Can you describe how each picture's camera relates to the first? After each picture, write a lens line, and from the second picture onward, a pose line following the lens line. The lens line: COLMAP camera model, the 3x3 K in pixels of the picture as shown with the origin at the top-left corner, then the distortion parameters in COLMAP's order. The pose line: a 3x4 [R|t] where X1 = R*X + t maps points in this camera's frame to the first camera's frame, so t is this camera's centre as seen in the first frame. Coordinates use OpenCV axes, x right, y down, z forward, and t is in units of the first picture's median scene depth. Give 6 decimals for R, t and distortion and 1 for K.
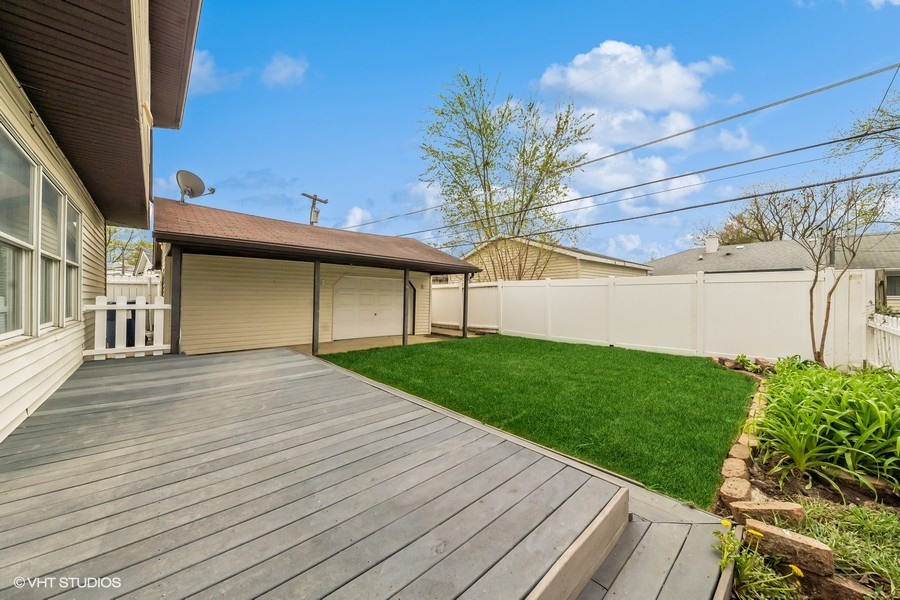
lens RADIAL K [[315.8, 0, 454.8], [0, 315.8, 294.9], [0, 0, 1]] dist [0.001310, 0.000066]
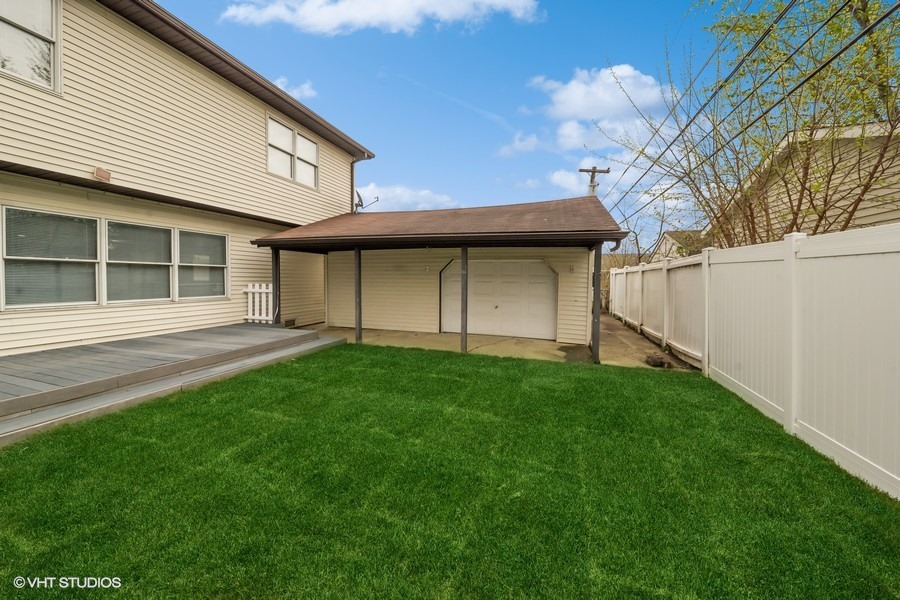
lens RADIAL K [[315.8, 0, 454.8], [0, 315.8, 294.9], [0, 0, 1]] dist [0.001310, 0.000066]
pose [[0.470319, 0.043304, -0.881433, 0.363944], [0.001893, 0.998744, 0.050077, -0.007389], [0.882494, -0.025221, 0.469646, 0.494449]]
